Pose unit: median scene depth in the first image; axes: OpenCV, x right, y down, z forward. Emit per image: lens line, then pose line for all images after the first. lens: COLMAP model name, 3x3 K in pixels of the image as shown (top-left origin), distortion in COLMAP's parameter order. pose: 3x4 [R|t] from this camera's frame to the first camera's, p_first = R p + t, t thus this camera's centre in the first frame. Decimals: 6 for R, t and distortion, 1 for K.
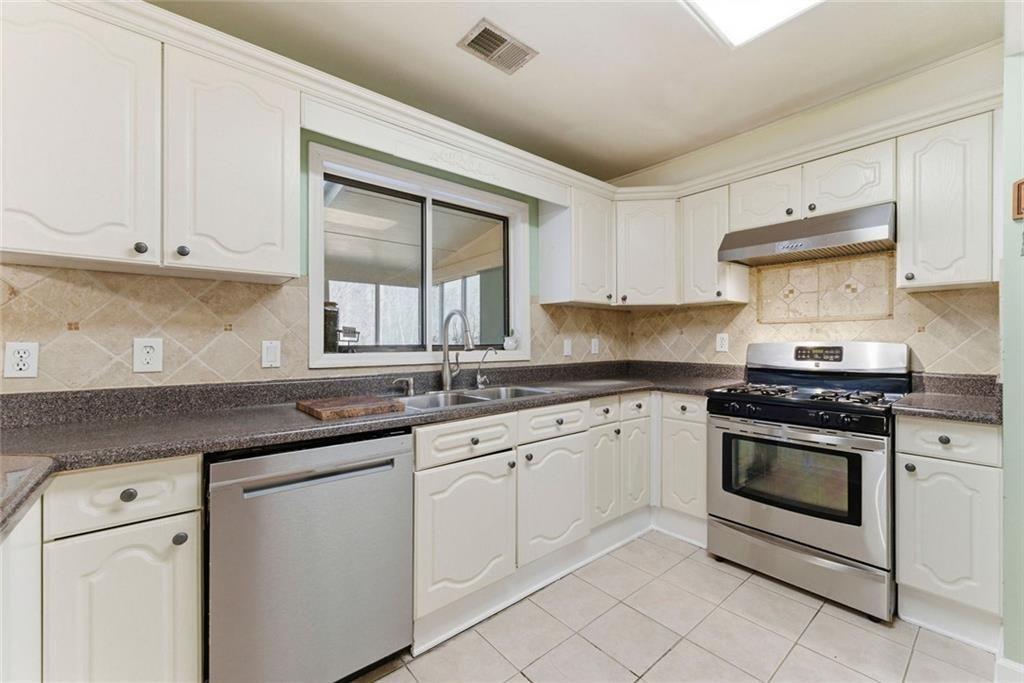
lens RADIAL K [[415.8, 0, 512.1], [0, 415.8, 340.3], [0, 0, 1]] dist [0.000782, -0.000375]
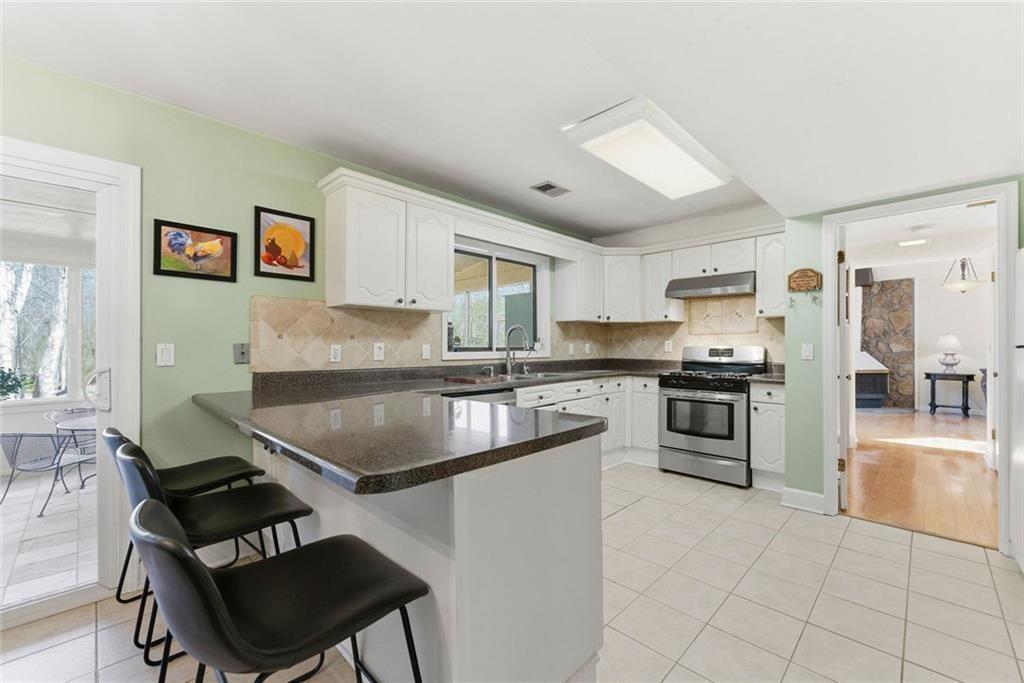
lens RADIAL K [[415.8, 0, 512.6], [0, 415.8, 344.7], [0, 0, 1]] dist [0.000782, -0.000375]
pose [[0.995764, 0.001417, 0.091931, -0.296006], [-0.001339, 0.999999, -0.000910, 0.002328], [-0.091932, 0.000783, 0.995765, -0.668414]]
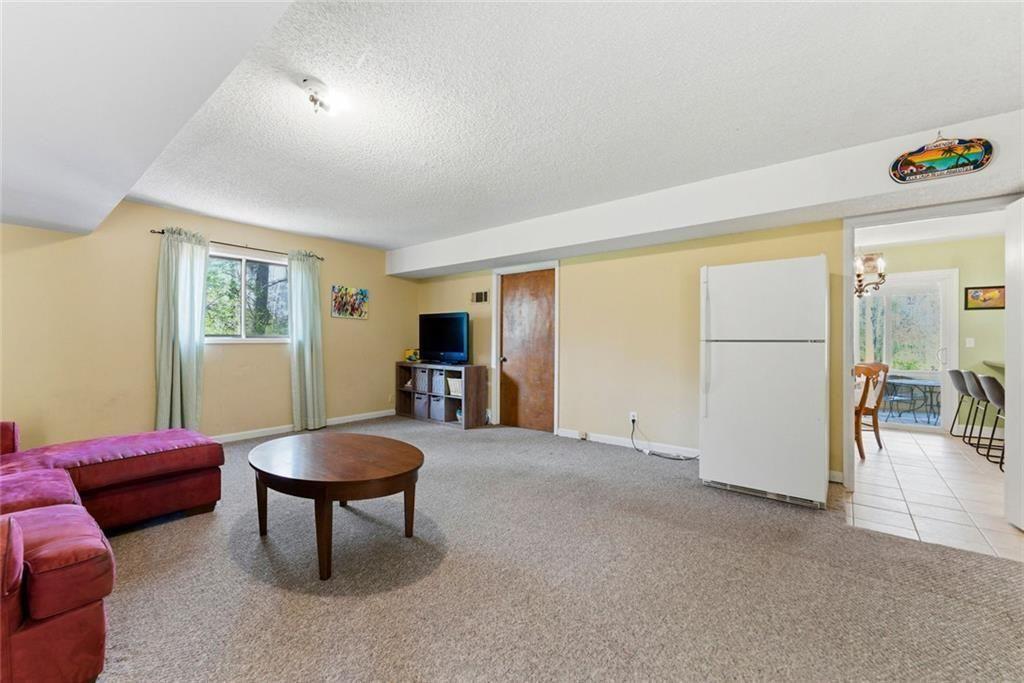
lens RADIAL K [[415.8, 0, 513.6], [0, 415.8, 339.6], [0, 0, 1]] dist [0.000782, -0.000375]
pose [[0.201199, 0.002760, -0.979547, 0.399557], [-0.001122, 0.999996, 0.002587, 0.004242], [0.979550, 0.000579, 0.201201, -1.946318]]
